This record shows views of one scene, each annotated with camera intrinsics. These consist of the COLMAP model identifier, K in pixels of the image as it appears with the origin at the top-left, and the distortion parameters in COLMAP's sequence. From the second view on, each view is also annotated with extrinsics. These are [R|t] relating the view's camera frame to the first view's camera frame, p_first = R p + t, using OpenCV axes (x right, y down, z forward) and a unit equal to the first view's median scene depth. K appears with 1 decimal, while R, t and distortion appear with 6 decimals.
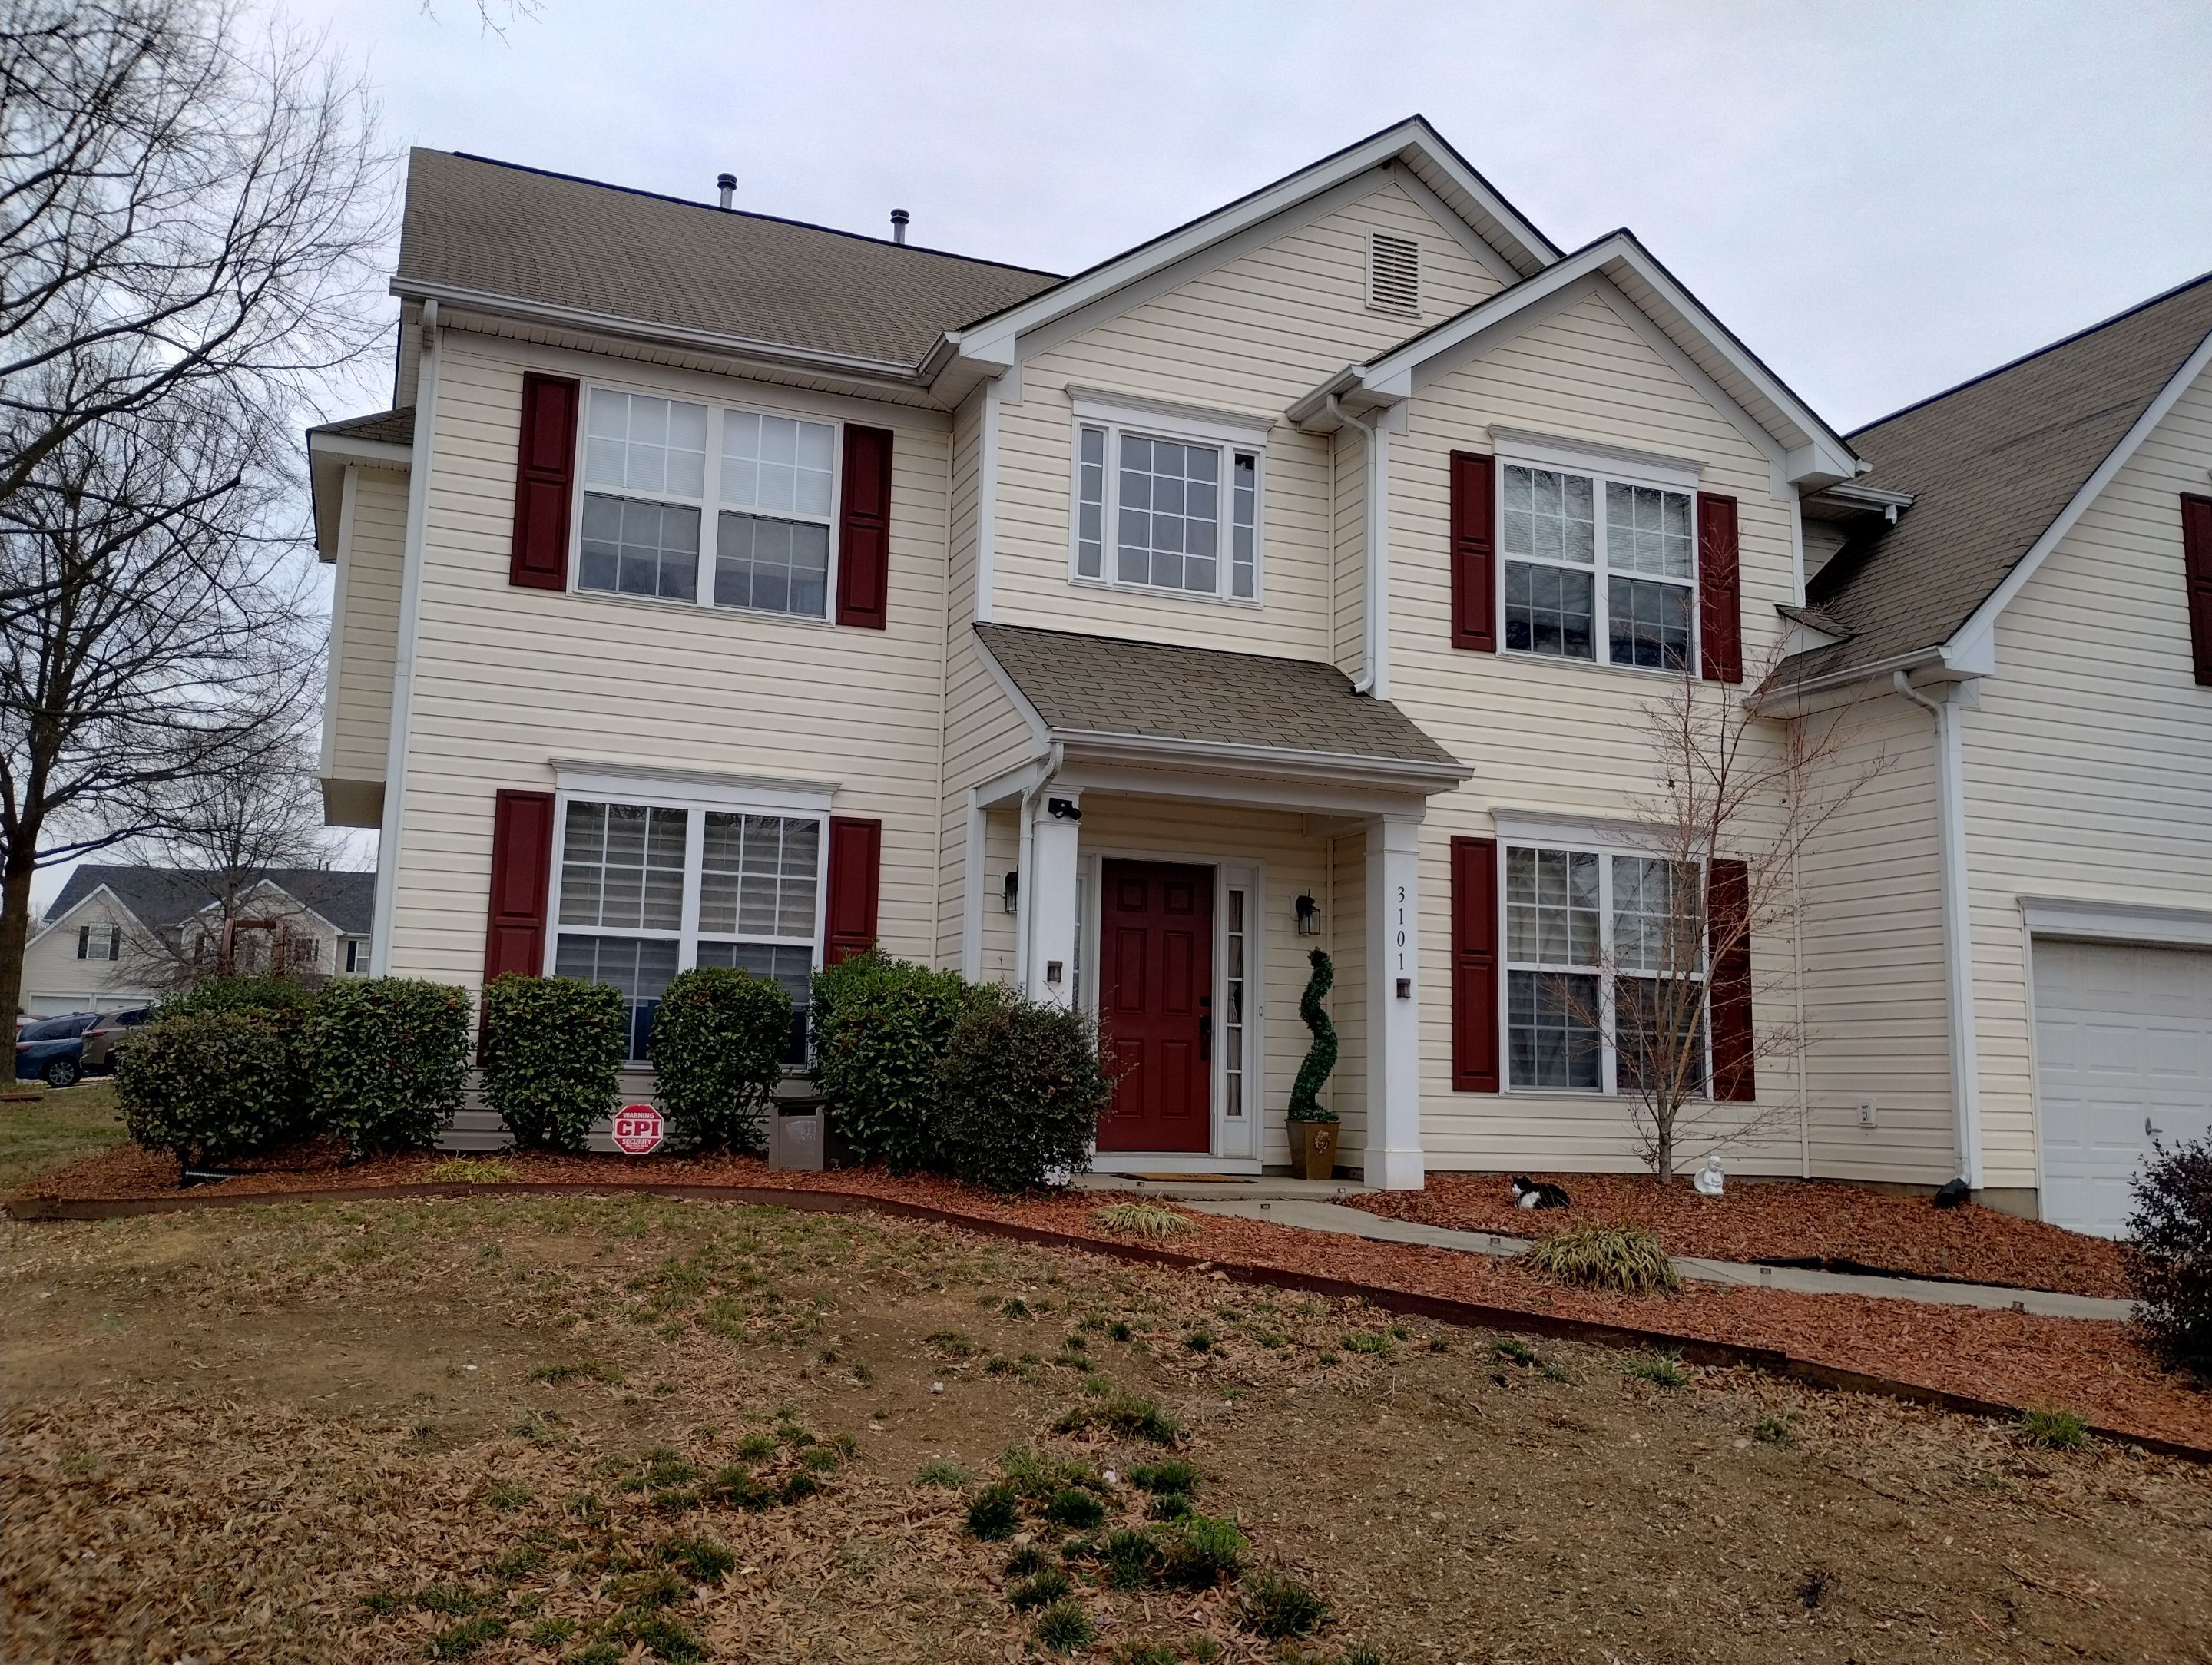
lens RADIAL K [[1823.1, 0, 1099.2], [0, 1823.1, 816.3], [0, 0, 1]] dist [0.063947, -0.079617]
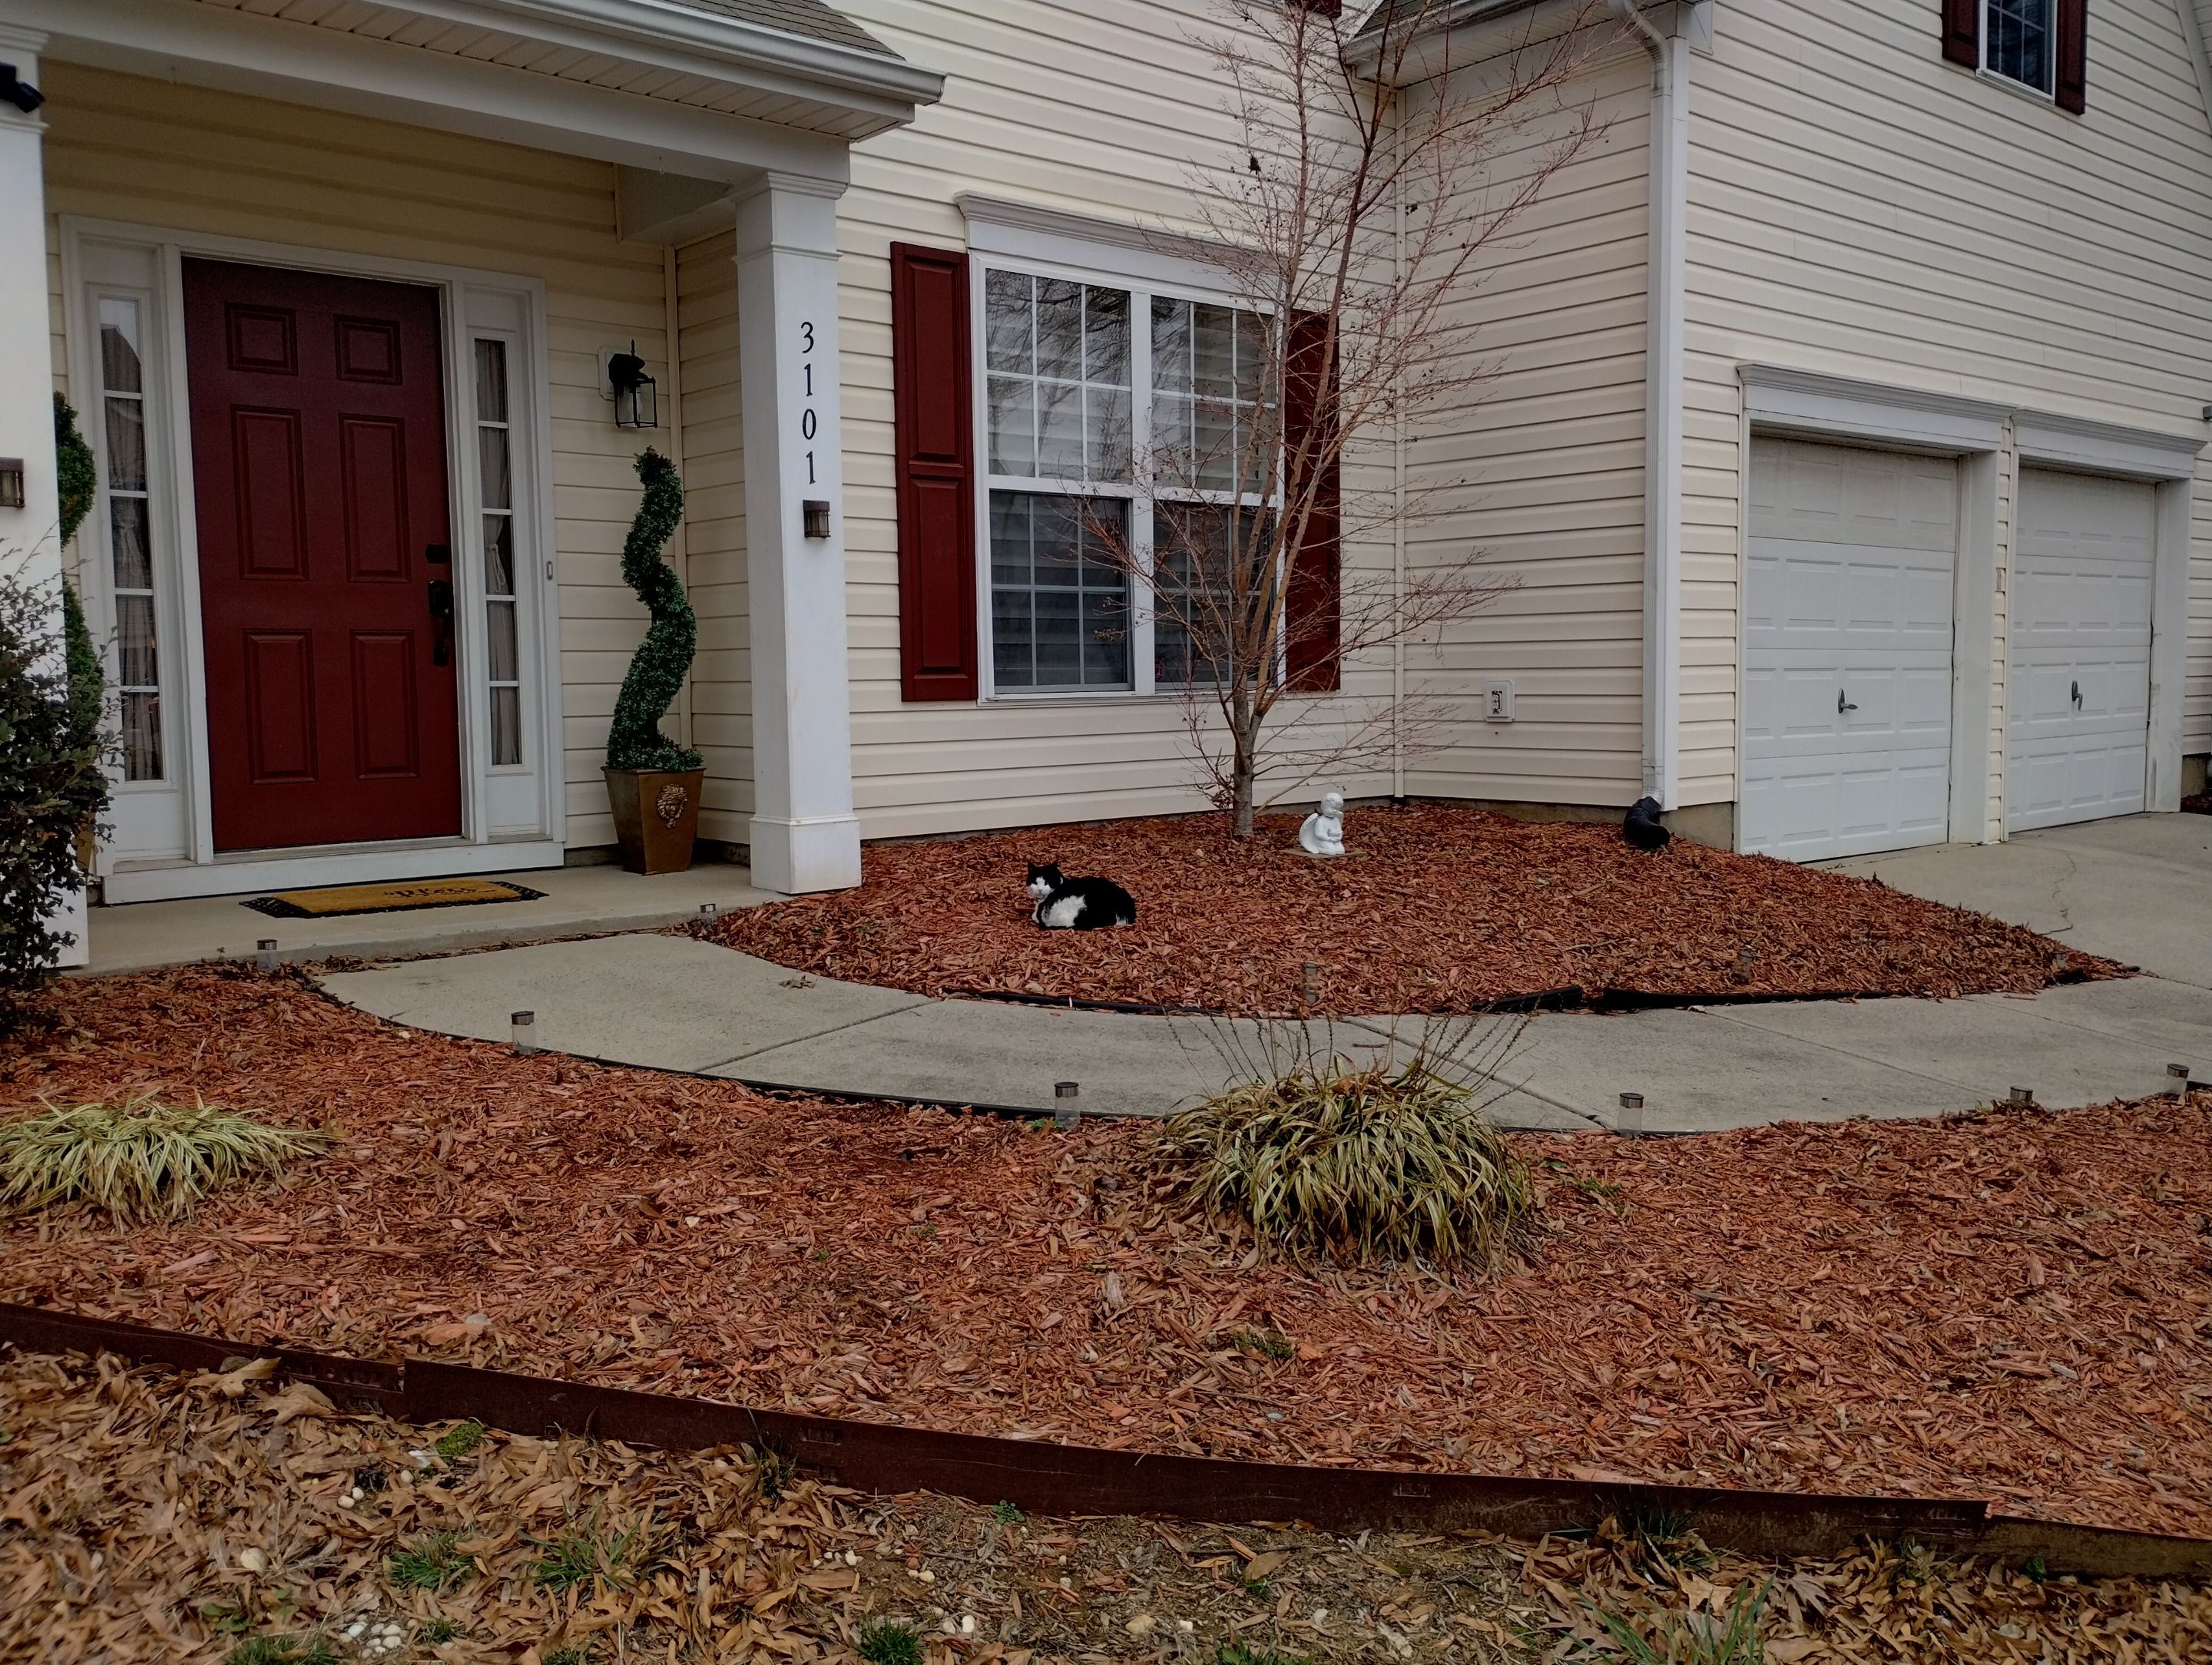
lens RADIAL K [[1823.1, 0, 1078.6], [0, 1823.1, 808.3], [0, 0, 1]] dist [0.063947, -0.079617]
pose [[0.948165, -0.061458, 0.311779, 0.063403], [-0.011941, 0.973536, 0.228220, 0.049878], [-0.317554, -0.220114, 0.922339, 0.434675]]
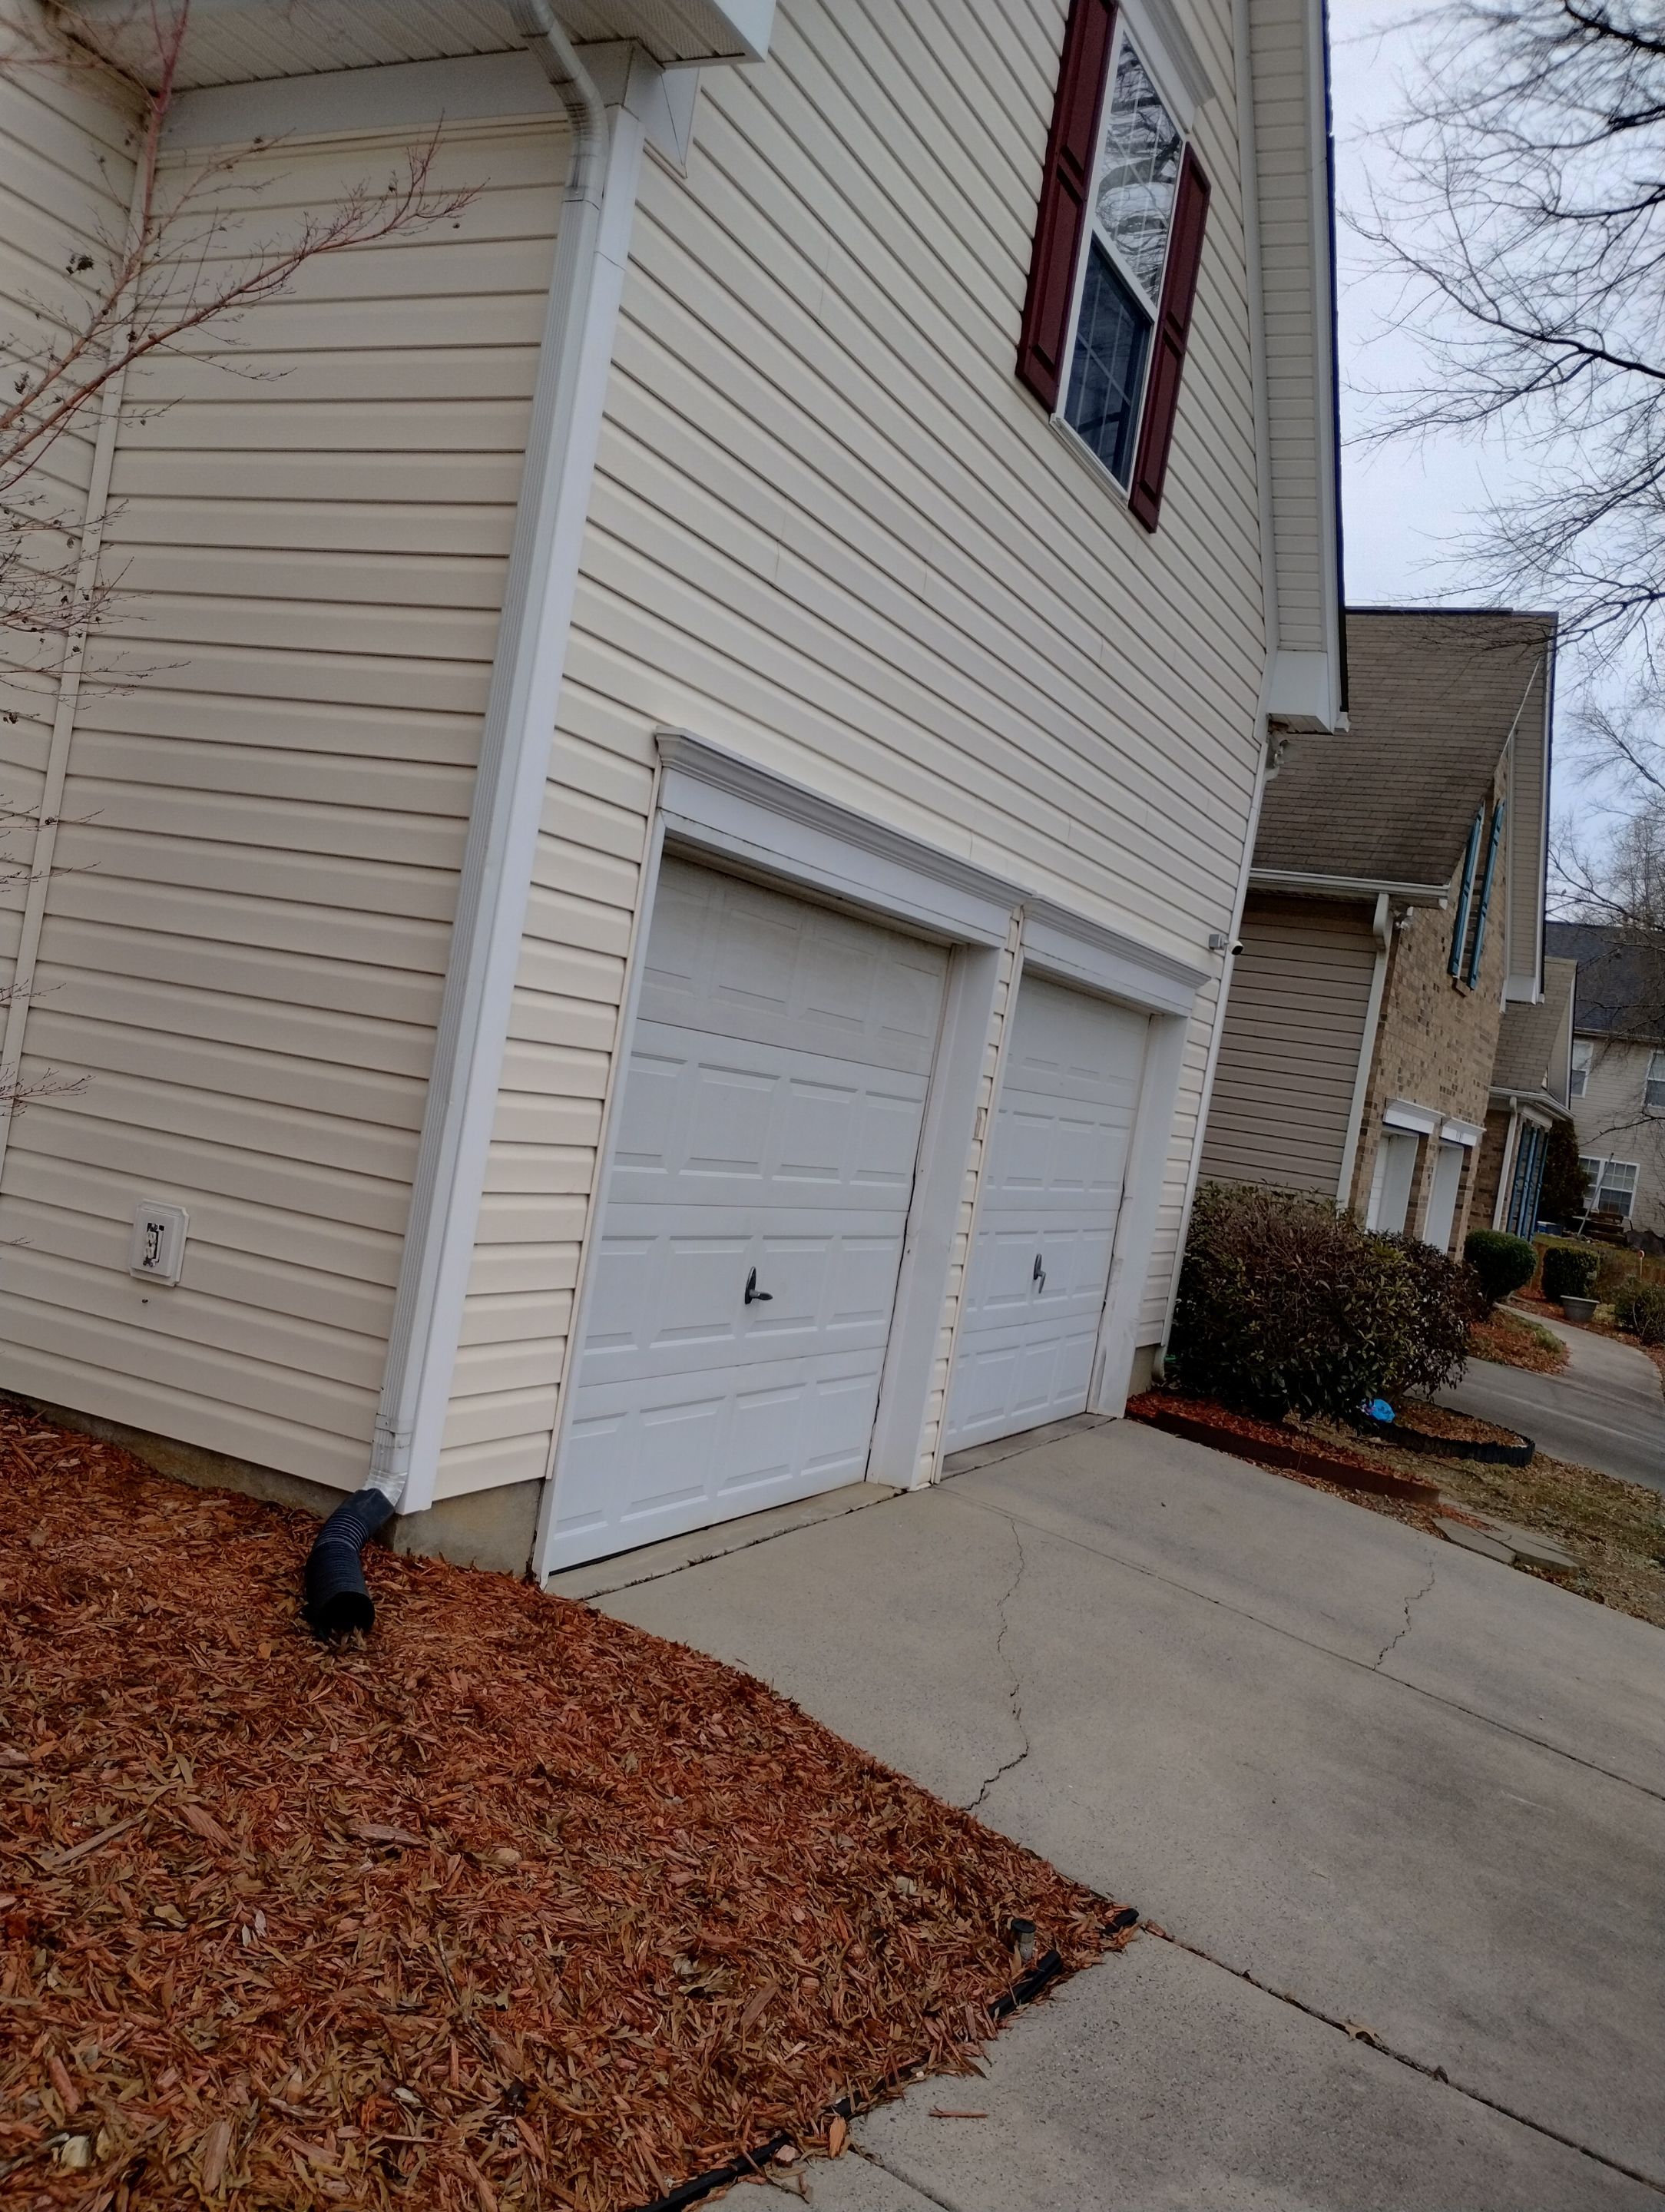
lens RADIAL K [[1823.1, 0, 845.3], [0, 1823.1, 1088.9], [0, 0, 1]] dist [0.063947, -0.079617]
pose [[0.733400, 0.086992, 0.674209, 0.277593], [-0.239603, 0.961211, 0.136616, 0.052859], [-0.636172, -0.261737, 0.725795, 0.678165]]
